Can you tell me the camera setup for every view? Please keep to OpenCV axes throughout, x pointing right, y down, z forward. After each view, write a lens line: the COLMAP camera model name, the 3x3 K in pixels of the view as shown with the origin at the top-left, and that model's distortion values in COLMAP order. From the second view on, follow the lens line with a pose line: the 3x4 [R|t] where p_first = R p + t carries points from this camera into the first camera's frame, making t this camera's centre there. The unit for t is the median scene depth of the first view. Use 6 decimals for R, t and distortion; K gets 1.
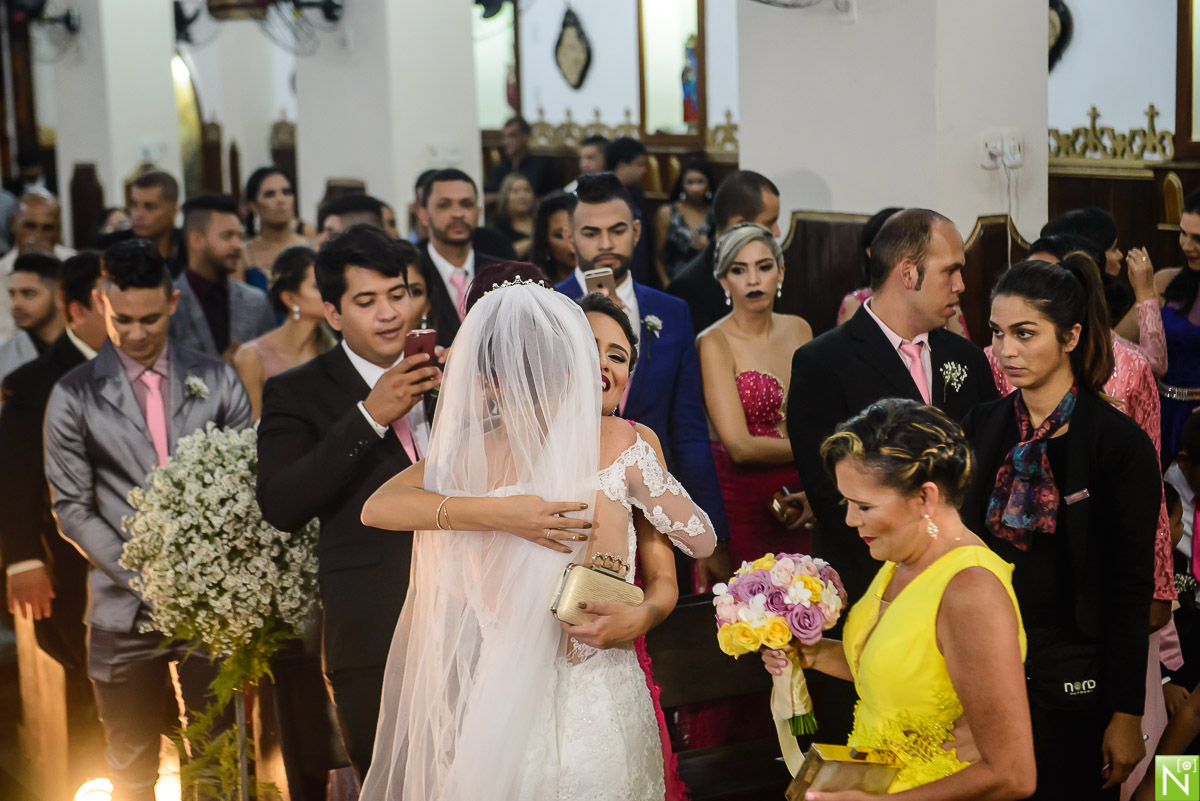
lens RADIAL K [[2286.8, 0, 600.0], [0, 2286.8, 400.5], [0, 0, 1]] dist [0.080228, 0.351187]
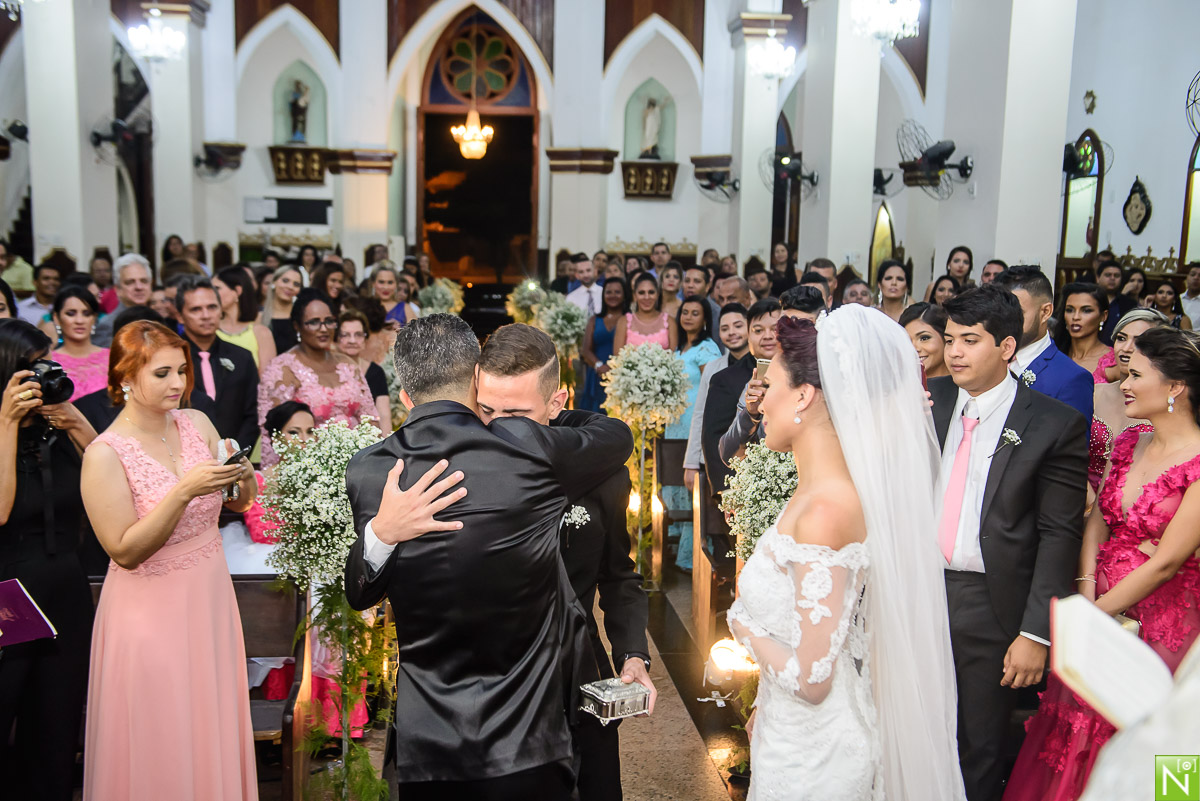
lens RADIAL K [[1271.9, 0, 595.6], [0, 1271.9, 399.2], [0, 0, 1]] dist [0.064939, 0.008220]
pose [[0.913404, 0.107441, -0.392618, 0.010289], [-0.110335, 0.993777, 0.015264, -0.000156], [0.391814, 0.029377, 0.919575, 0.083054]]
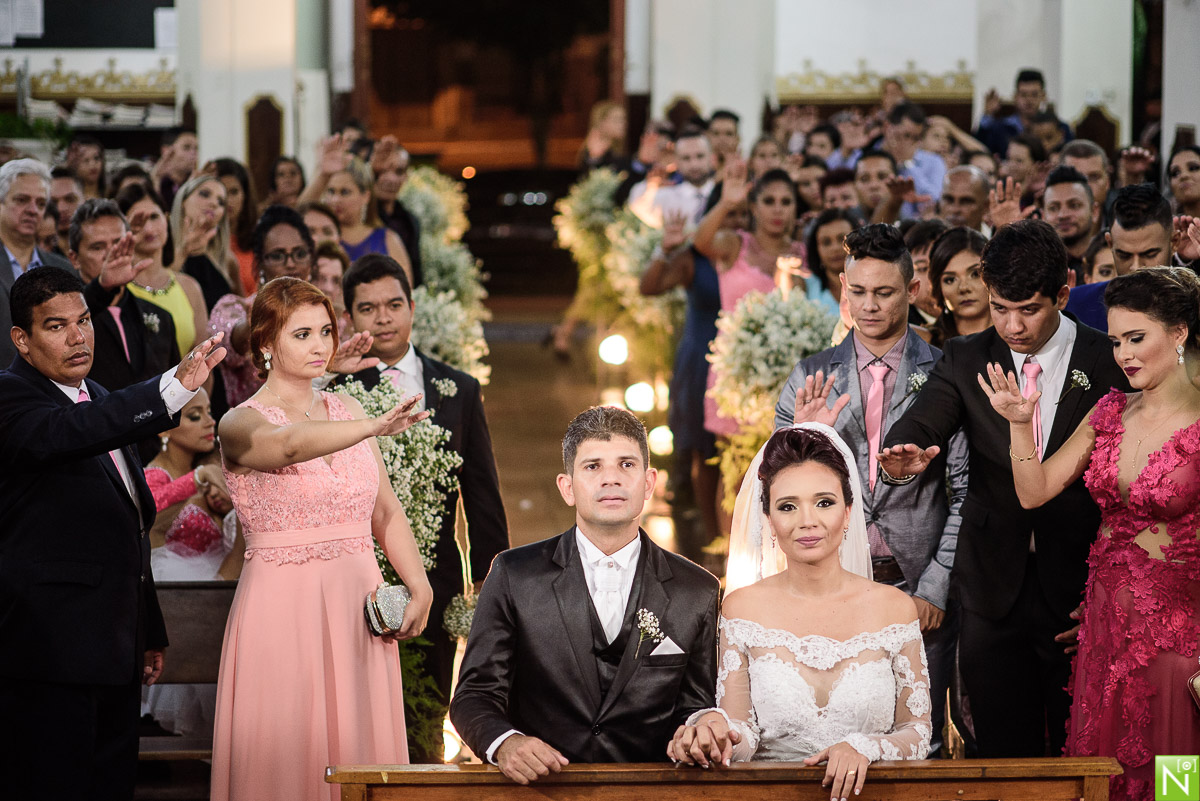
lens RADIAL K [[3656.2, 0, 600.0], [0, 3656.2, 400.5], [0, 0, 1]] dist [-0.048468, 1.412962]
pose [[0.889435, 0.086562, -0.448791, 0.192545], [-0.096668, 0.995317, 0.000395, 0.013941], [0.446723, 0.043033, 0.893637, -0.262787]]
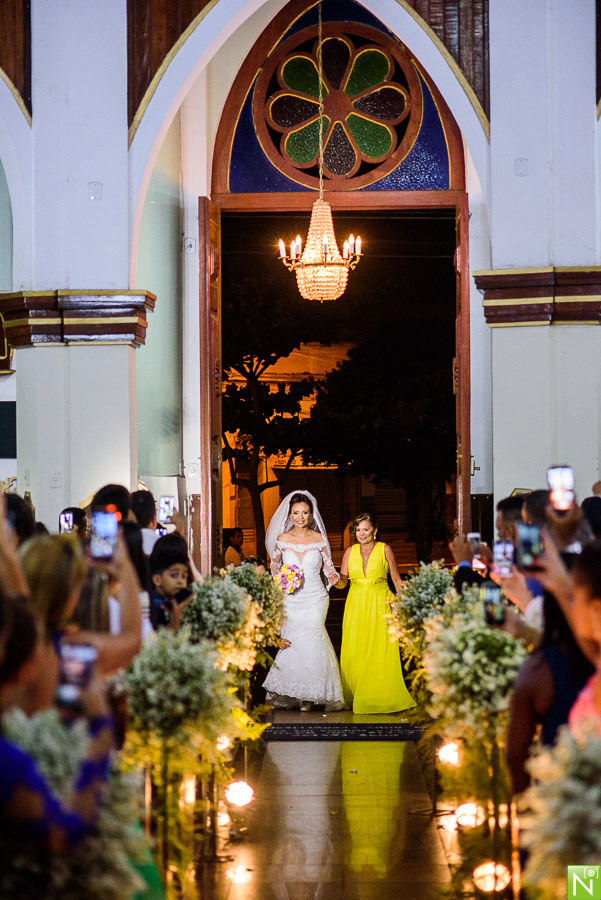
lens RADIAL K [[2644.4, 0, 300.5], [0, 2644.4, 450.0], [0, 0, 1]] dist [-0.014851, -0.056240]
pose [[0.855345, 0.025211, -0.517445, -0.010404], [-0.094986, 0.989515, -0.108802, -0.007733], [0.509276, 0.142213, 0.848771, 0.187806]]
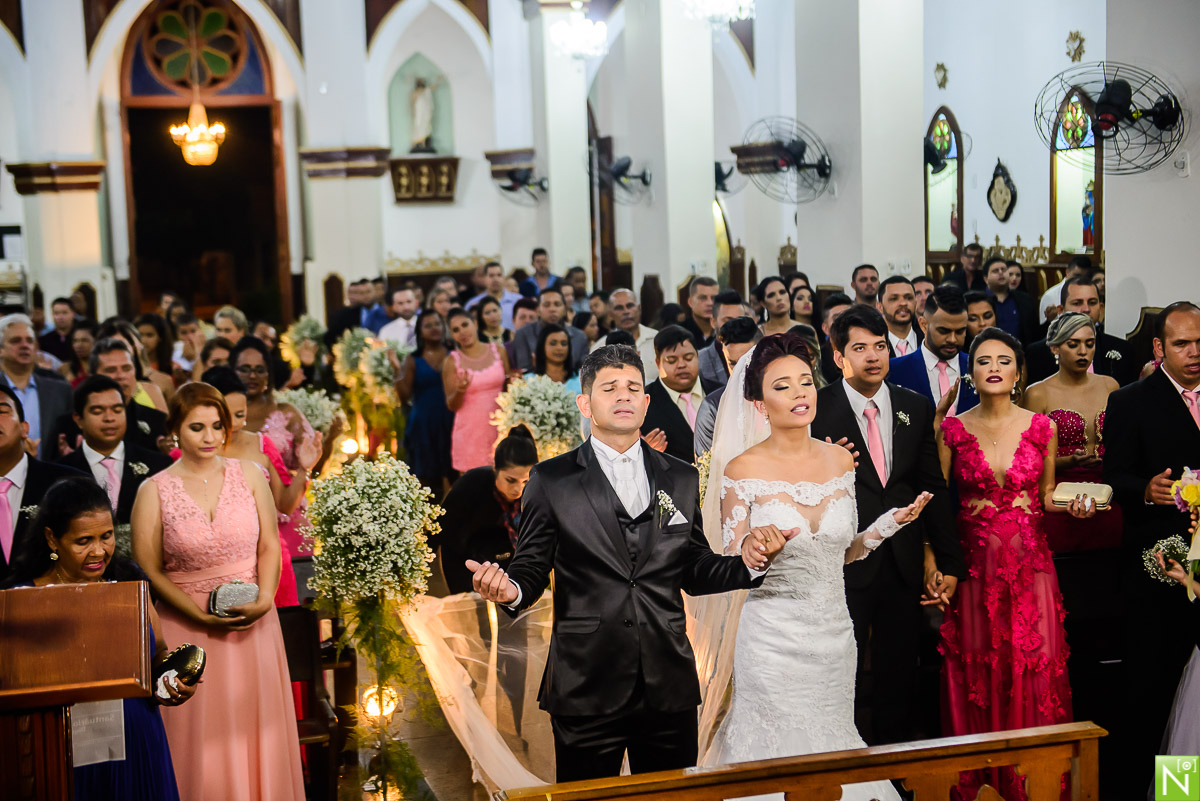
lens RADIAL K [[1784.5, 0, 600.0], [0, 1784.5, 400.5], [0, 0, 1]] dist [0.142047, -0.024052]
pose [[0.971048, 0.023979, -0.237677, 0.014993], [-0.032129, 0.999019, -0.030474, 0.012231], [0.236713, 0.037228, 0.970866, -0.103810]]
